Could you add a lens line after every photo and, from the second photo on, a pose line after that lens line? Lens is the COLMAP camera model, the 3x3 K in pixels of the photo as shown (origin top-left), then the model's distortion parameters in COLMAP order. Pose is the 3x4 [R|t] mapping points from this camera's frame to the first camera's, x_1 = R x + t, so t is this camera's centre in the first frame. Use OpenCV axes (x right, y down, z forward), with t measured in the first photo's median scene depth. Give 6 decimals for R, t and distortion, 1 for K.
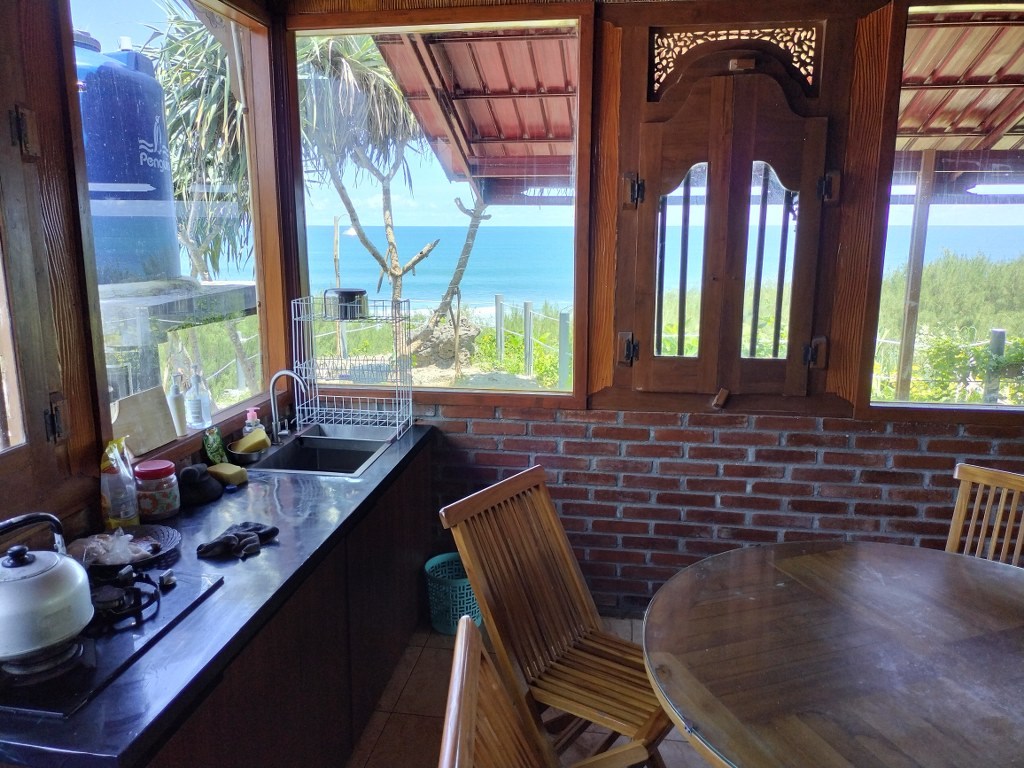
lens RADIAL K [[754.7, 0, 516.1], [0, 754.7, 383.0], [0, 0, 1]] dist [0.084256, -0.133572]
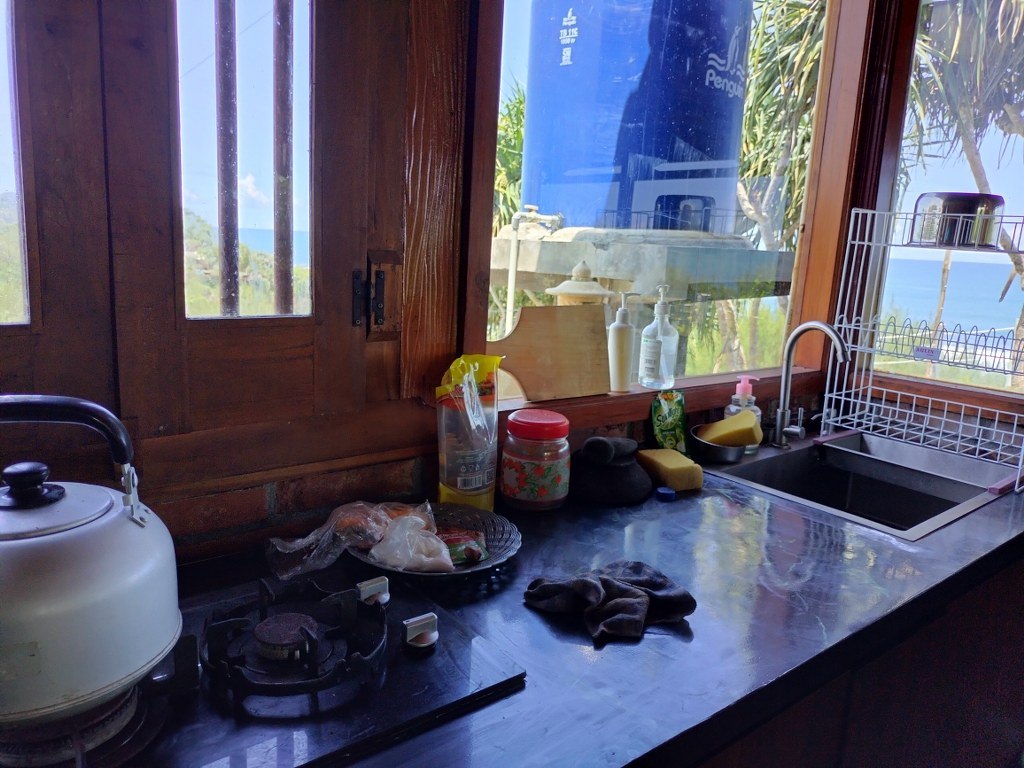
lens RADIAL K [[754.7, 0, 516.1], [0, 754.7, 383.0], [0, 0, 1]] dist [0.084256, -0.133572]
pose [[0.737197, 0.157206, -0.657136, -0.090426], [-0.181833, 0.982836, 0.031136, 0.055411], [0.650752, 0.096535, 0.753129, 0.453830]]
